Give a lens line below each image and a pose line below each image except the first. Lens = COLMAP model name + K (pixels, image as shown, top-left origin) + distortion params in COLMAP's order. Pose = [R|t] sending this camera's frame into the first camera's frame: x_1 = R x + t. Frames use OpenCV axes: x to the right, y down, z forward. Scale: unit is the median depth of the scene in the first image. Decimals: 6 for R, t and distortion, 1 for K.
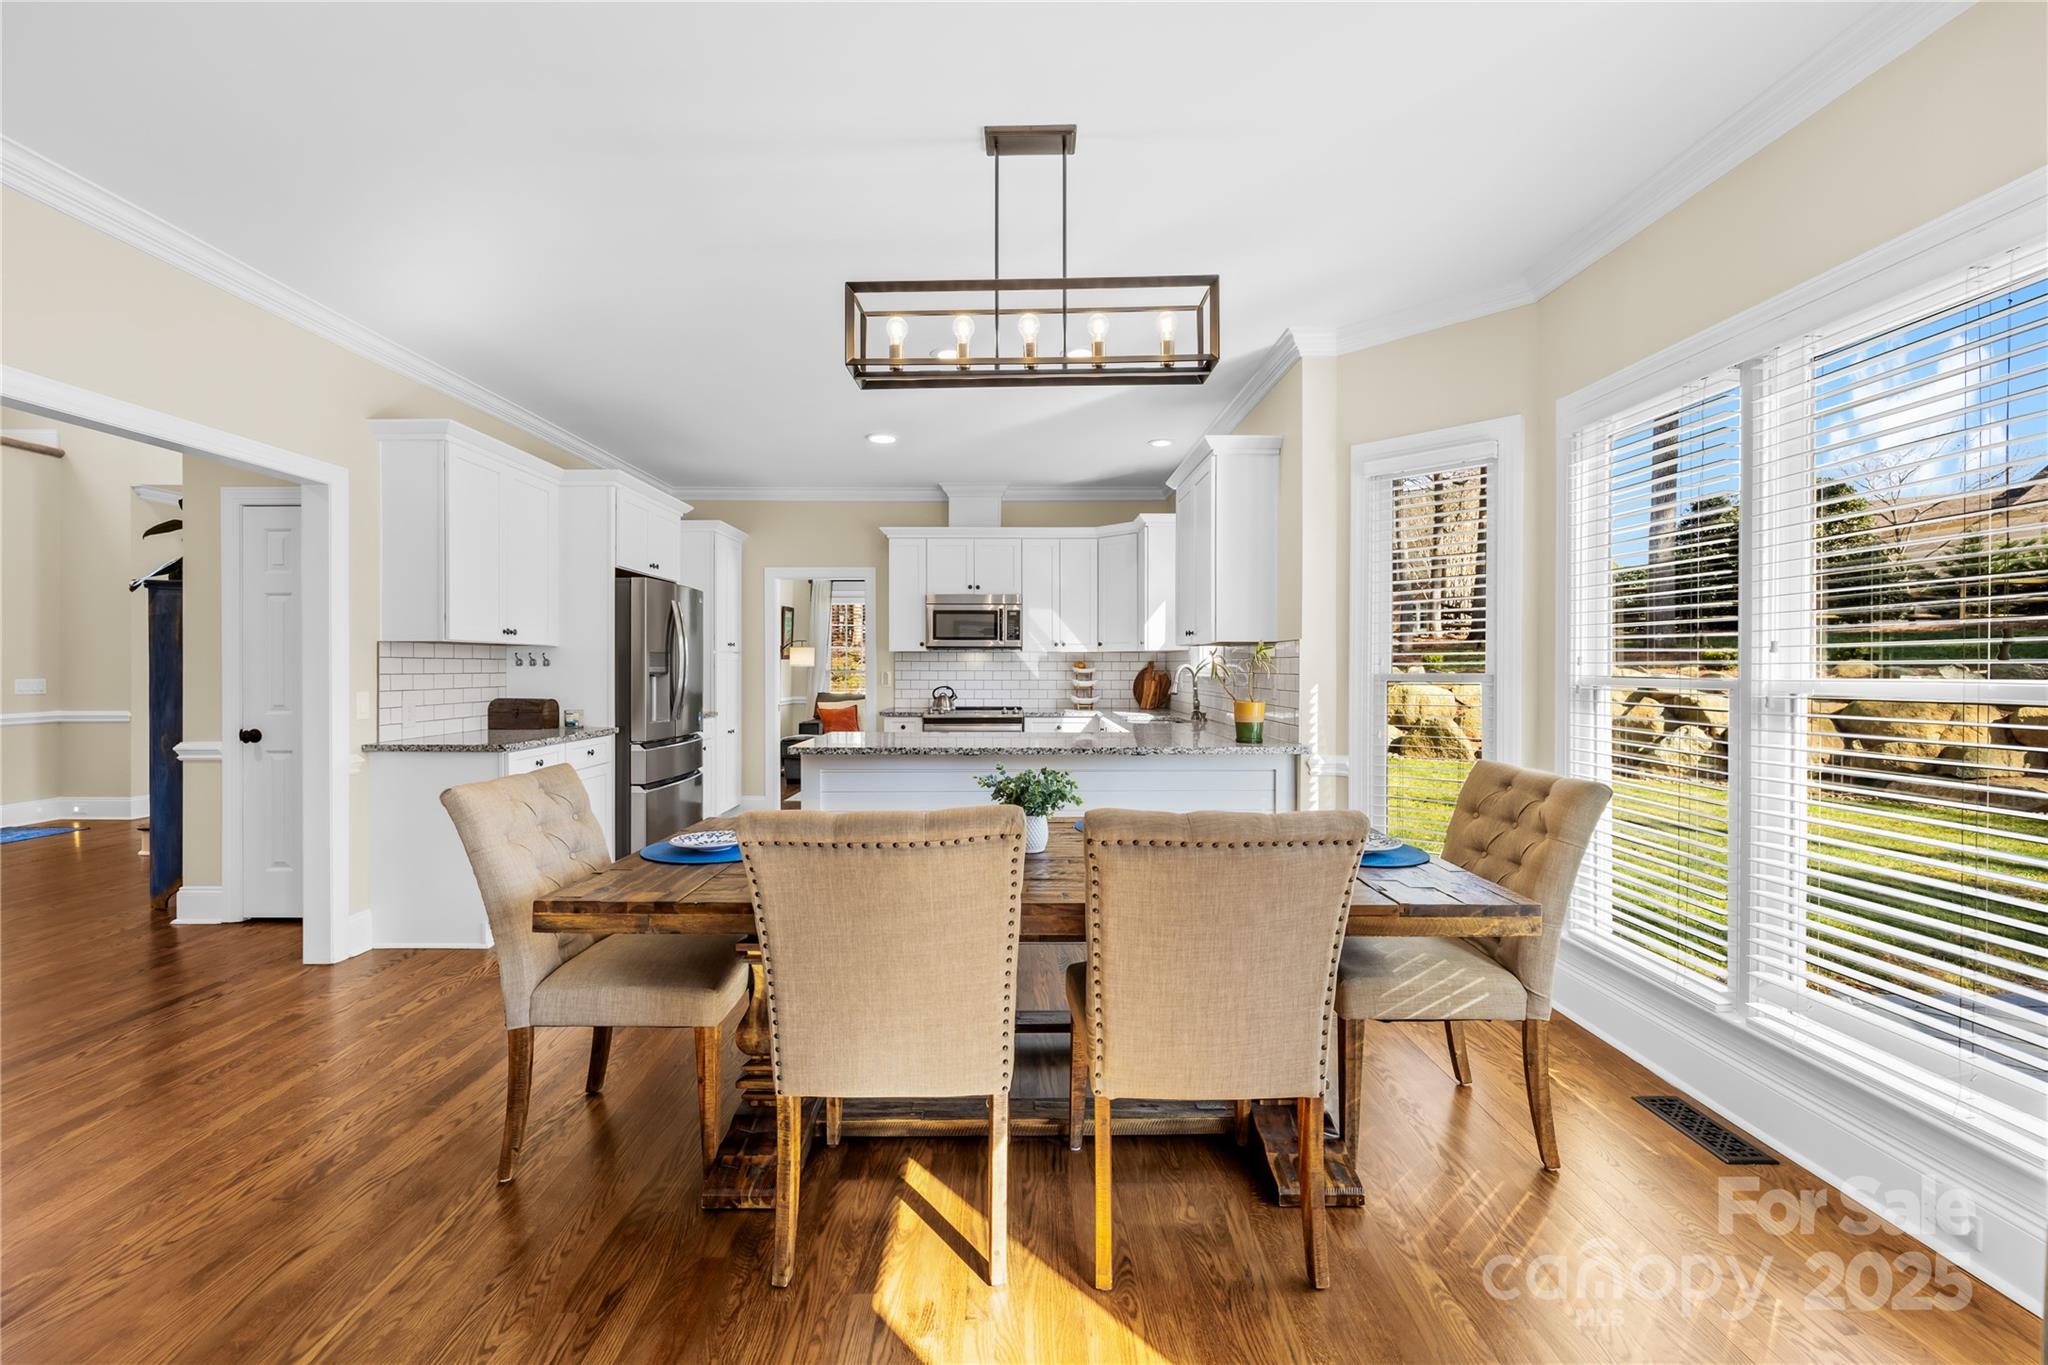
lens RADIAL K [[879.0, 0, 1018.5], [0, 879.0, 686.7], [0, 0, 1]] dist [0.000154, -0.000012]
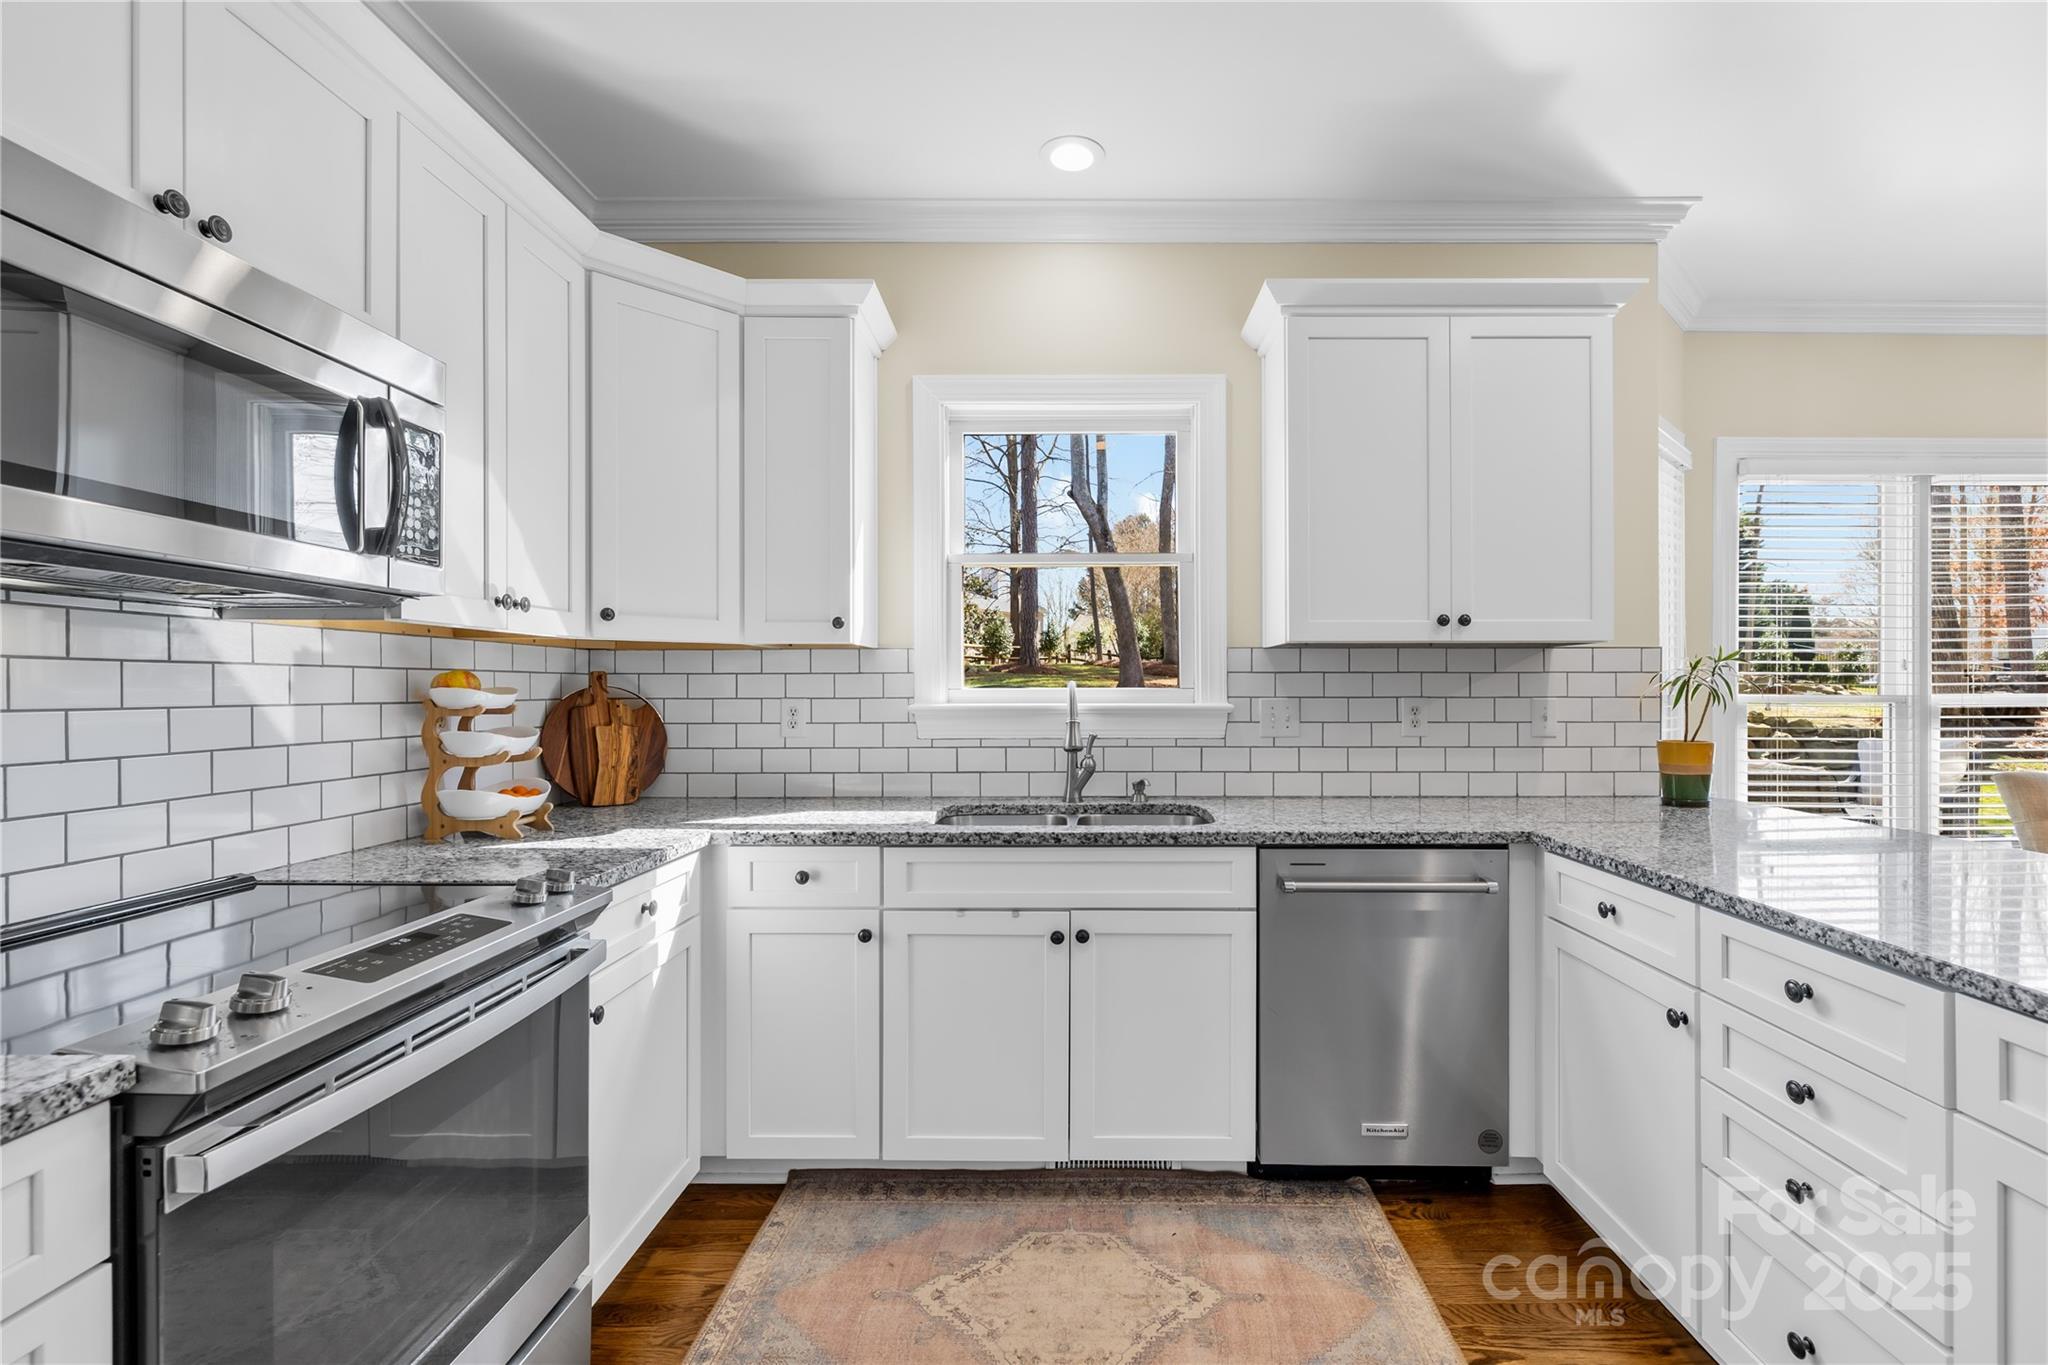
lens RADIAL K [[917.5, 0, 1028.8], [0, 917.5, 685.4], [0, 0, 1]] dist [-0.000166, 0.000605]
pose [[0.004740, 0.003122, 0.999984, -0.290829], [0.020911, 0.999776, -0.003220, -0.024570], [-0.999770, 0.020926, 0.004674, 1.085596]]
